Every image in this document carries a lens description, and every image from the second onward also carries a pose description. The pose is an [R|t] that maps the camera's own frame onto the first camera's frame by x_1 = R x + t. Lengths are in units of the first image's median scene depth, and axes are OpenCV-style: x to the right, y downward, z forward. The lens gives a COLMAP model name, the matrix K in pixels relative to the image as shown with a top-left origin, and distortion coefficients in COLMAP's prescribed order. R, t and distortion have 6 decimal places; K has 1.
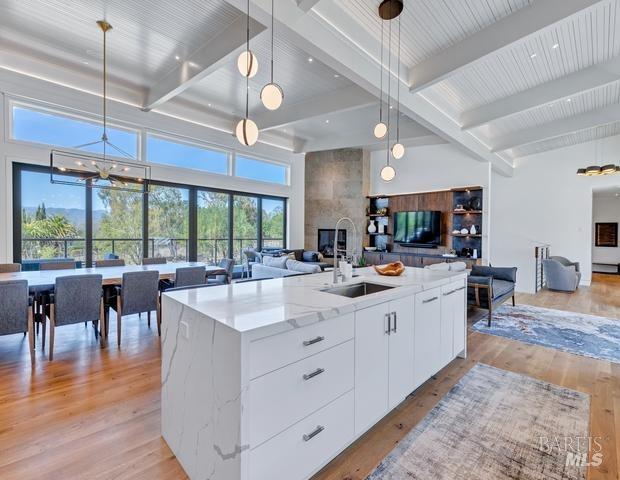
lens RADIAL K [[282.1, 0, 310.1], [0, 282.1, 237.0], [0, 0, 1]] dist [0.000224, -0.001242]
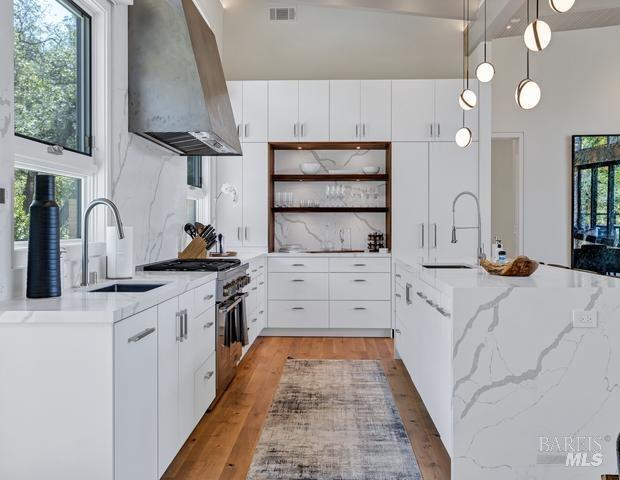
lens RADIAL K [[602.3, 0, 309.8], [0, 602.3, 237.7], [0, 0, 1]] dist [0.003514, 0.000000]
pose [[-0.722896, 0.004893, -0.690940, 1.721786], [-0.009854, 0.999800, 0.017389, 0.053670], [0.690887, 0.019379, -0.722703, 1.940702]]
